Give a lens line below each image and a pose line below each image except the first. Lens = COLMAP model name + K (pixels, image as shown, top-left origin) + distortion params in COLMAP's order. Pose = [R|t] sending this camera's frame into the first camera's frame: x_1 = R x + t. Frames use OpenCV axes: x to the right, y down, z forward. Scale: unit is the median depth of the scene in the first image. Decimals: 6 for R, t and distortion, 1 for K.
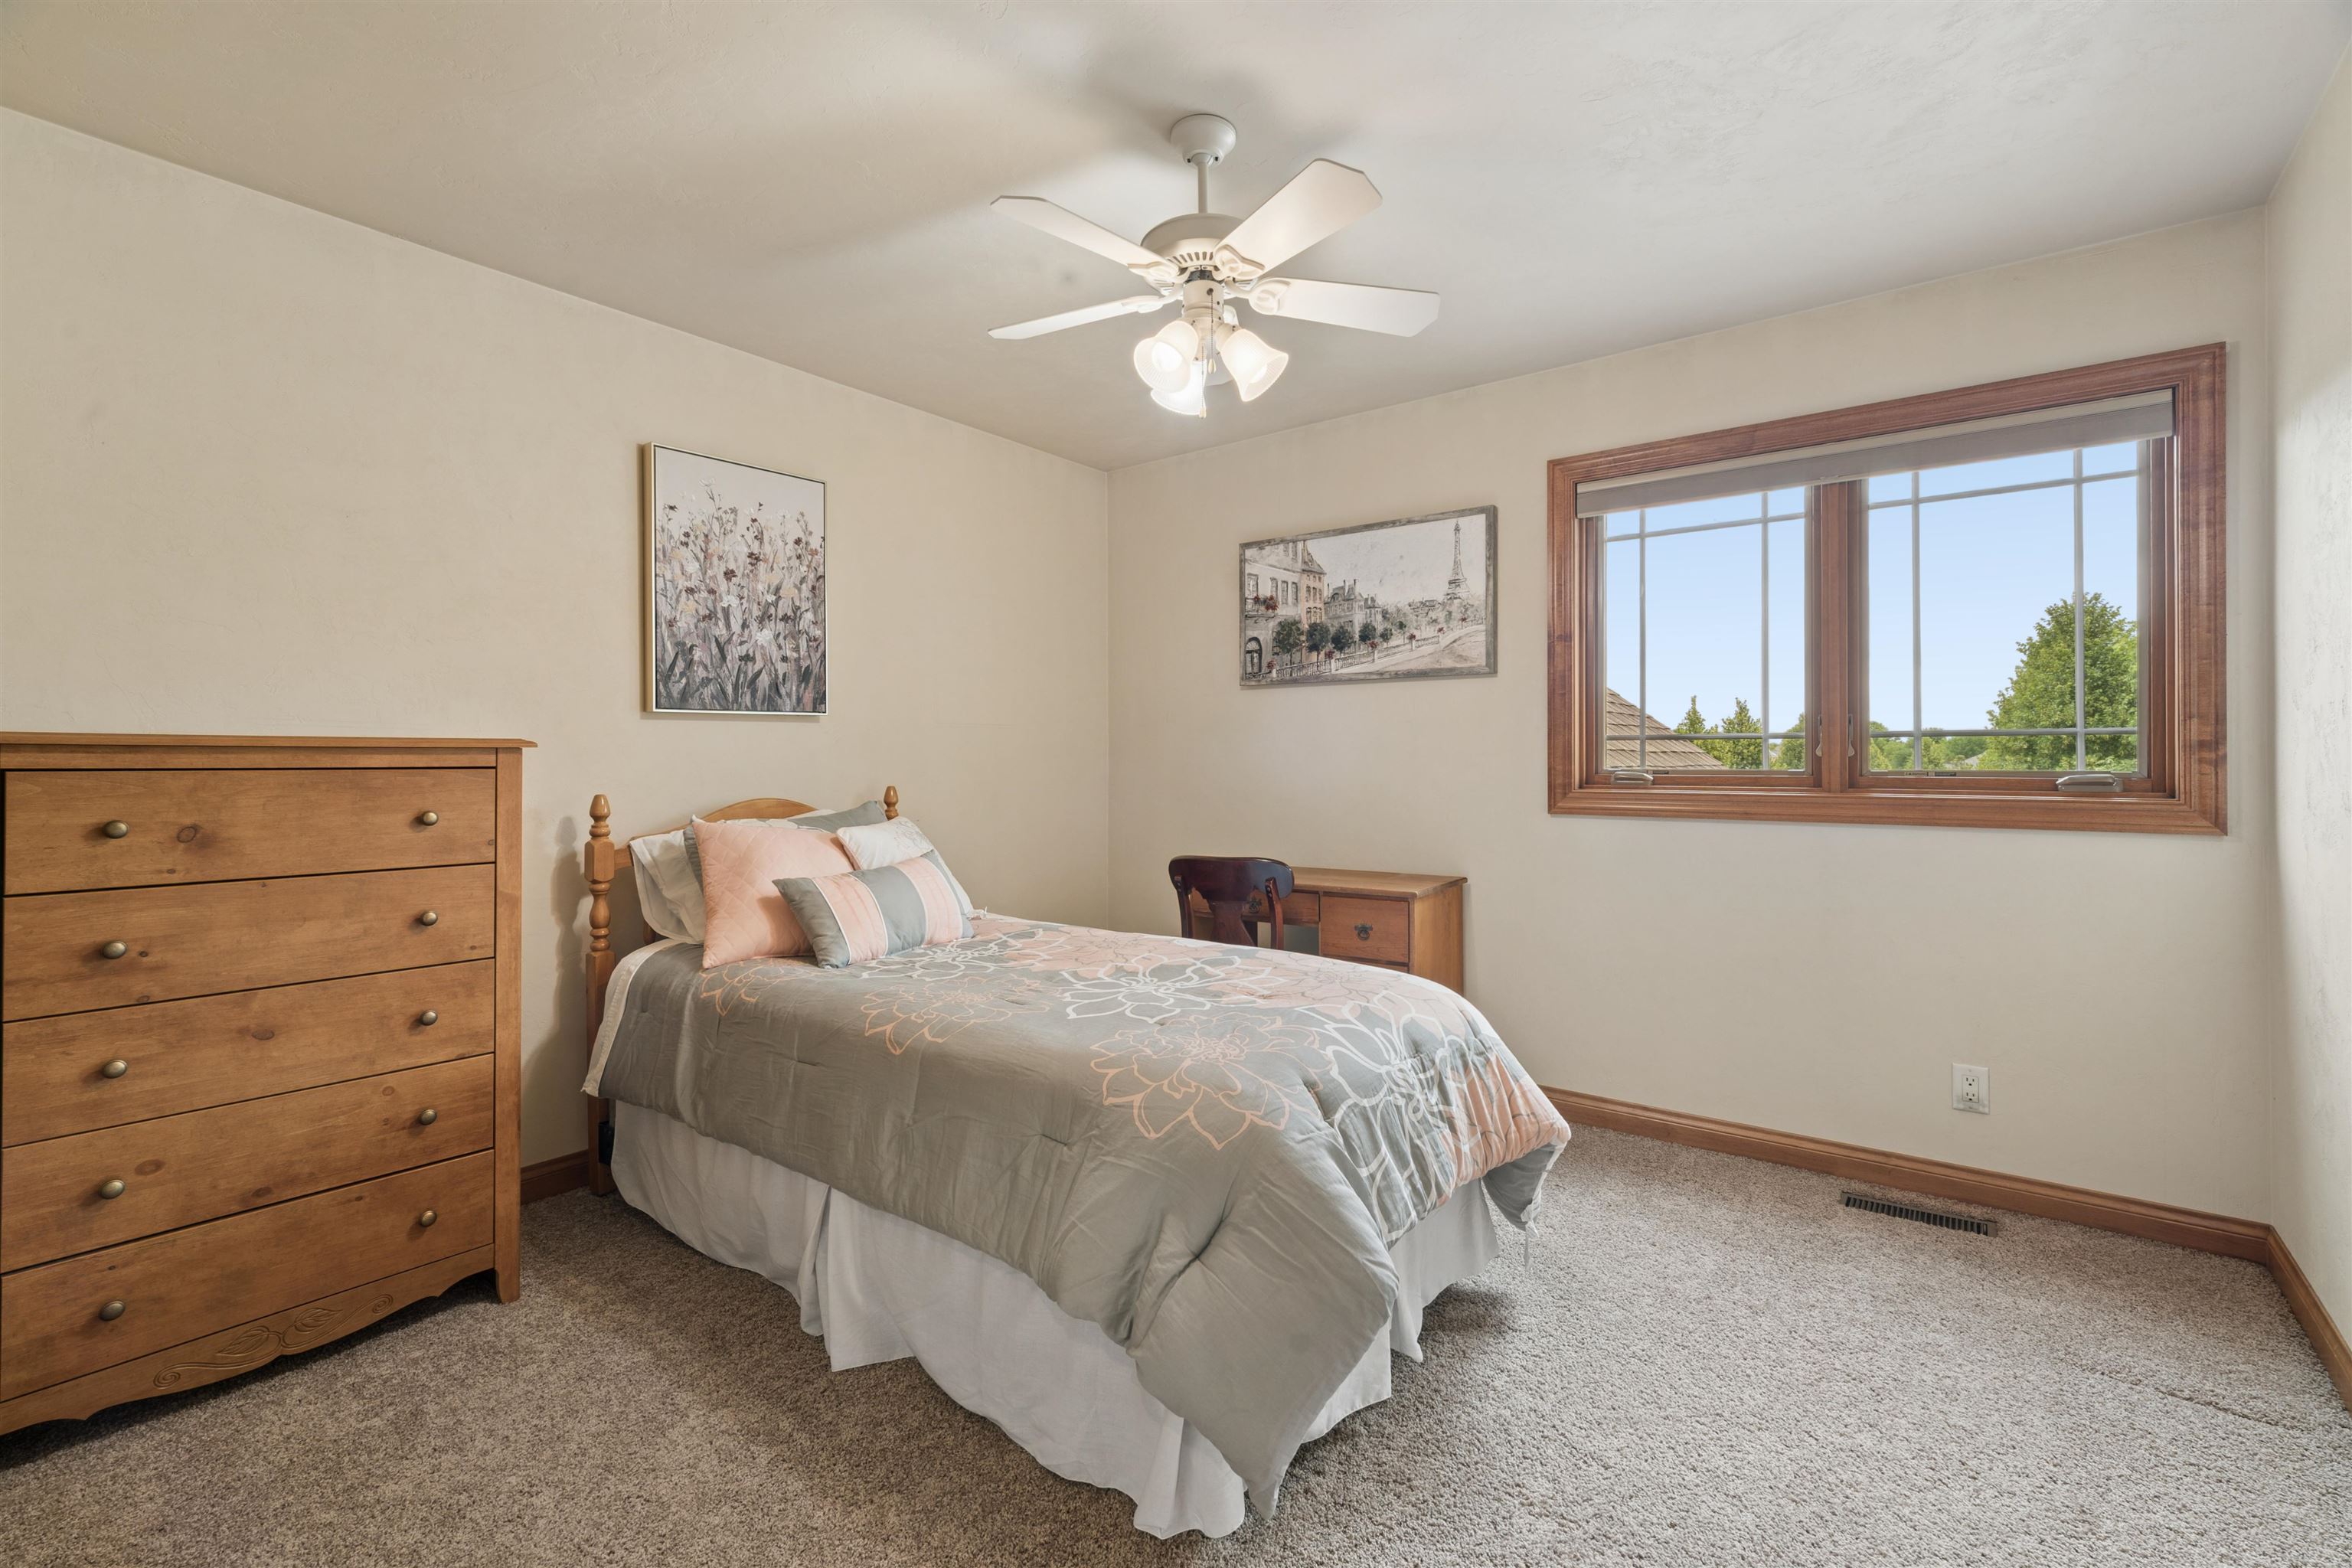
lens RADIAL K [[997.5, 0, 1174.7], [0, 997.5, 760.5], [0, 0, 1]] dist [0.003179, -0.001751]
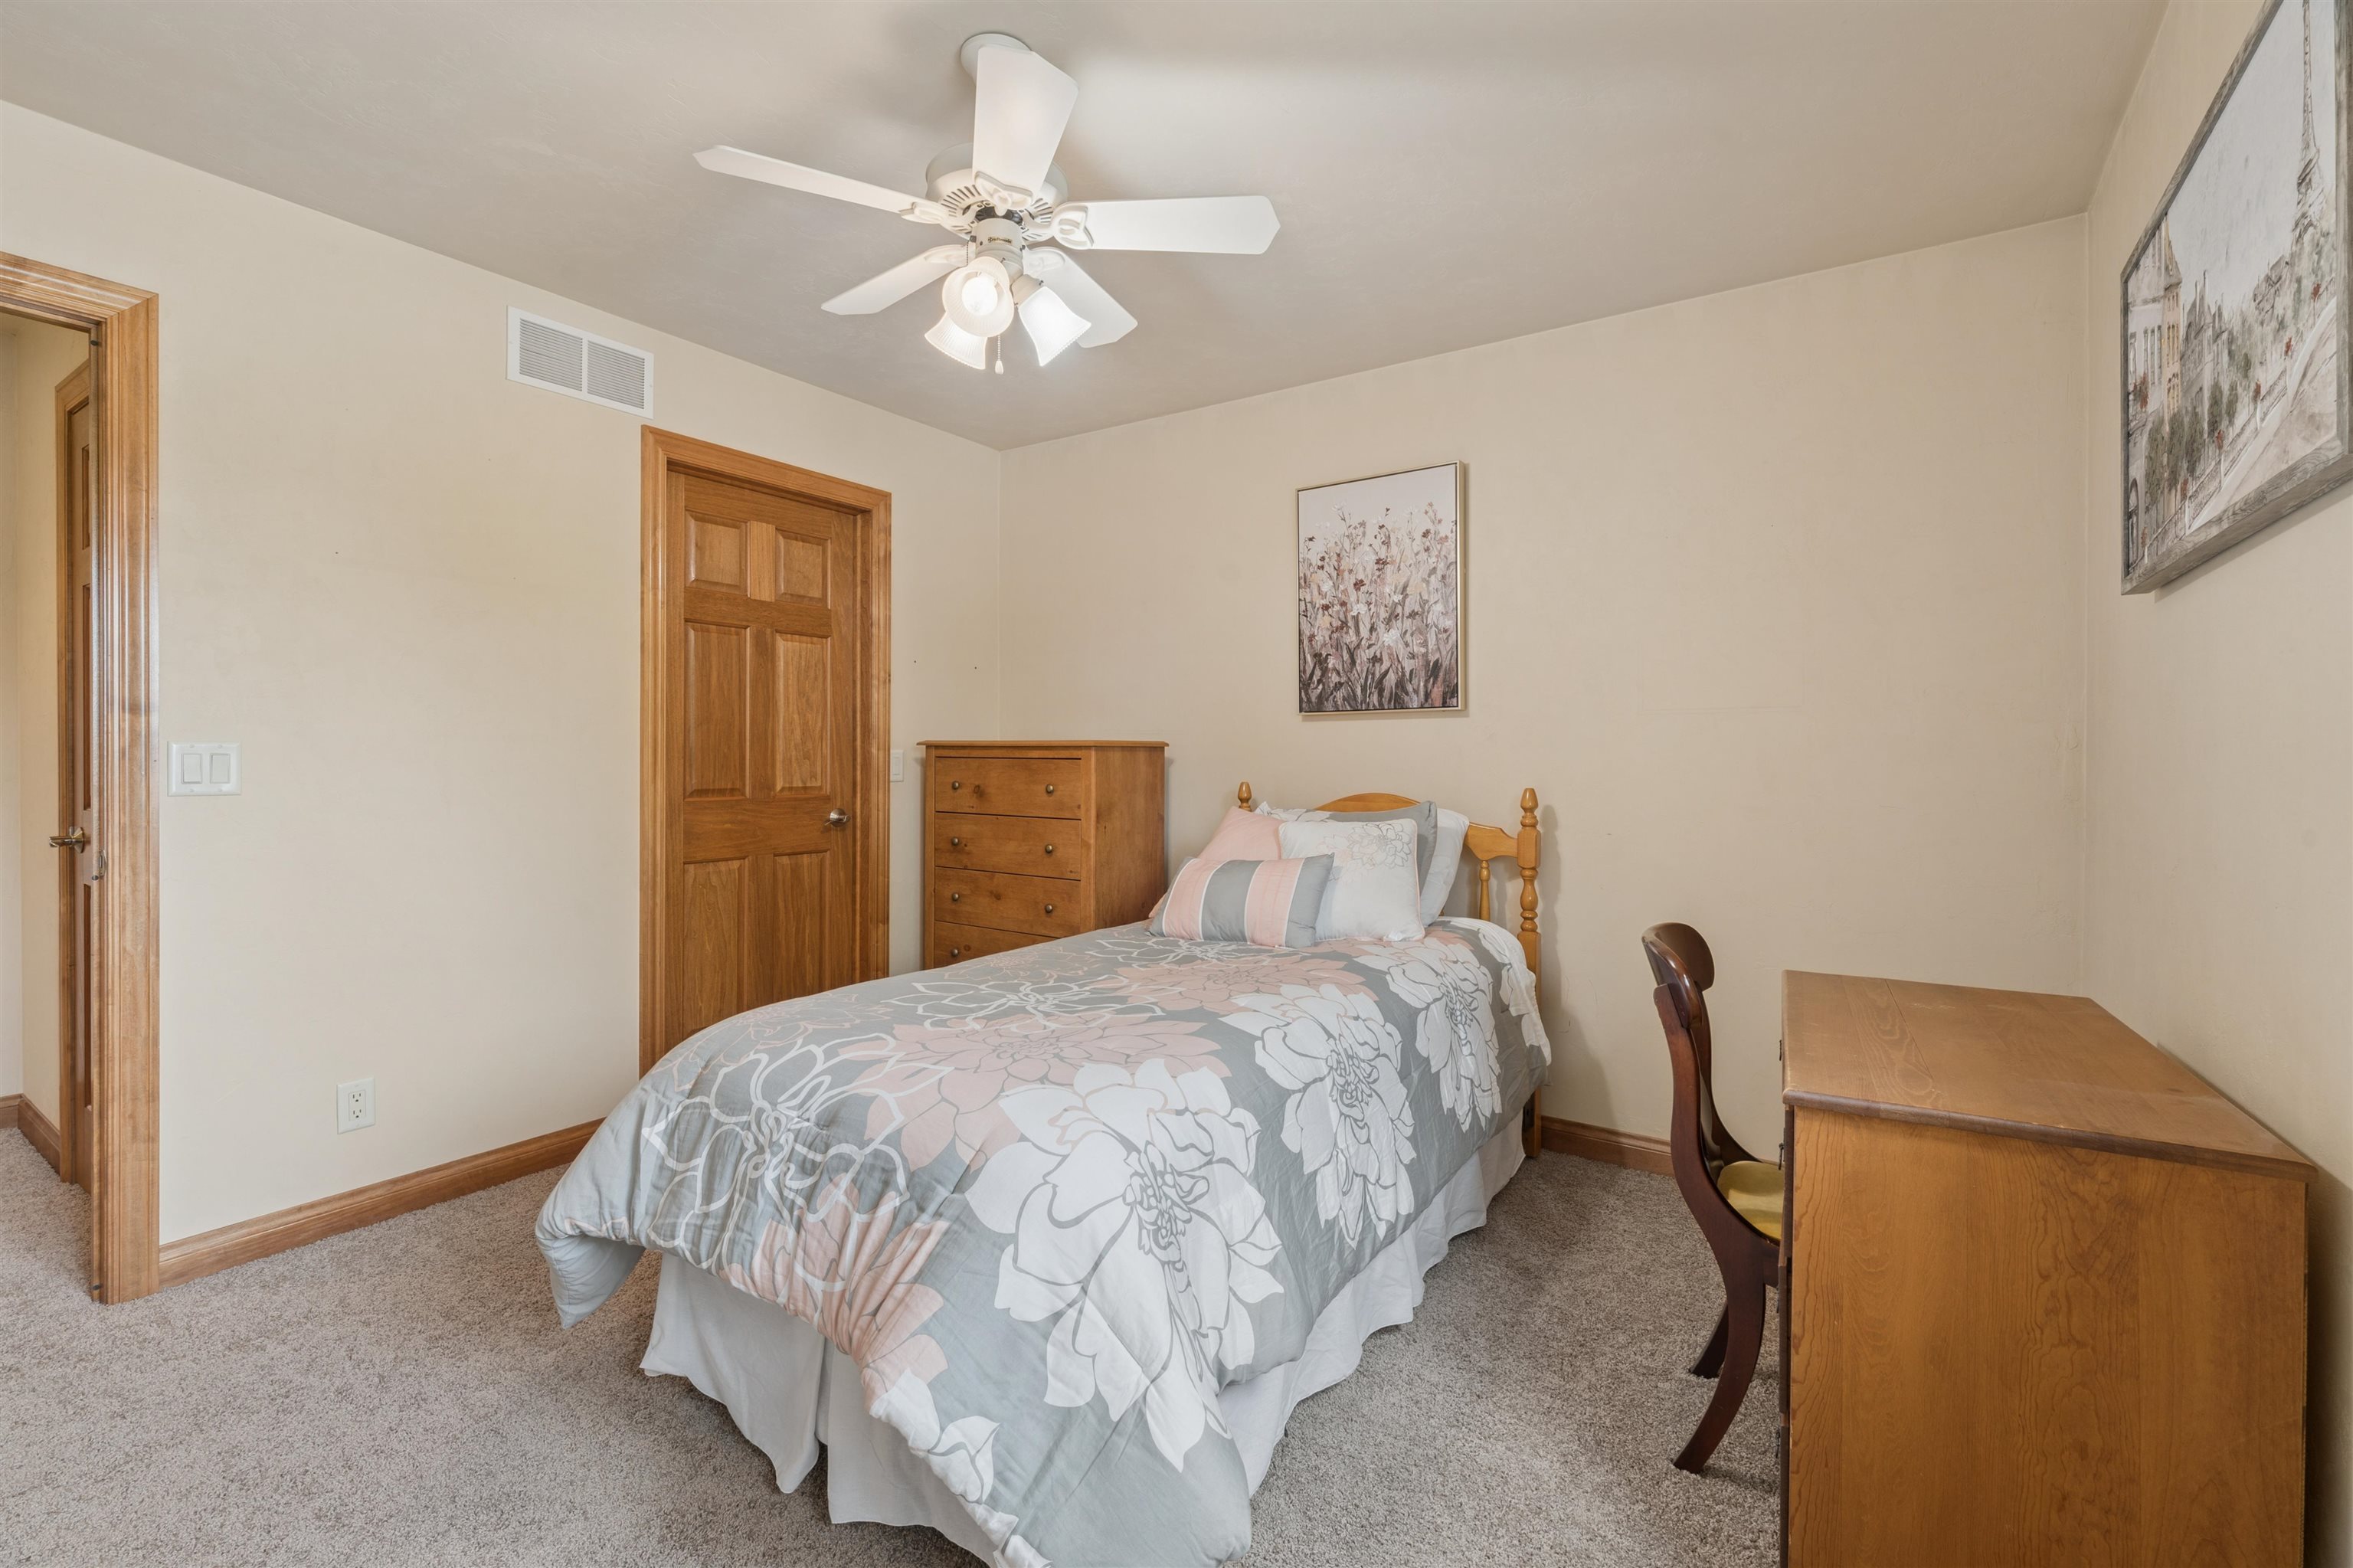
lens RADIAL K [[998.0, 0, 1177.2], [0, 998.0, 774.2], [0, 0, 1]] dist [0.003179, -0.001751]
pose [[0.087153, 0.022520, -0.995940, 0.611749], [-0.007925, 0.999728, 0.021912, -0.003195], [0.996163, 0.005983, 0.087308, 0.704703]]
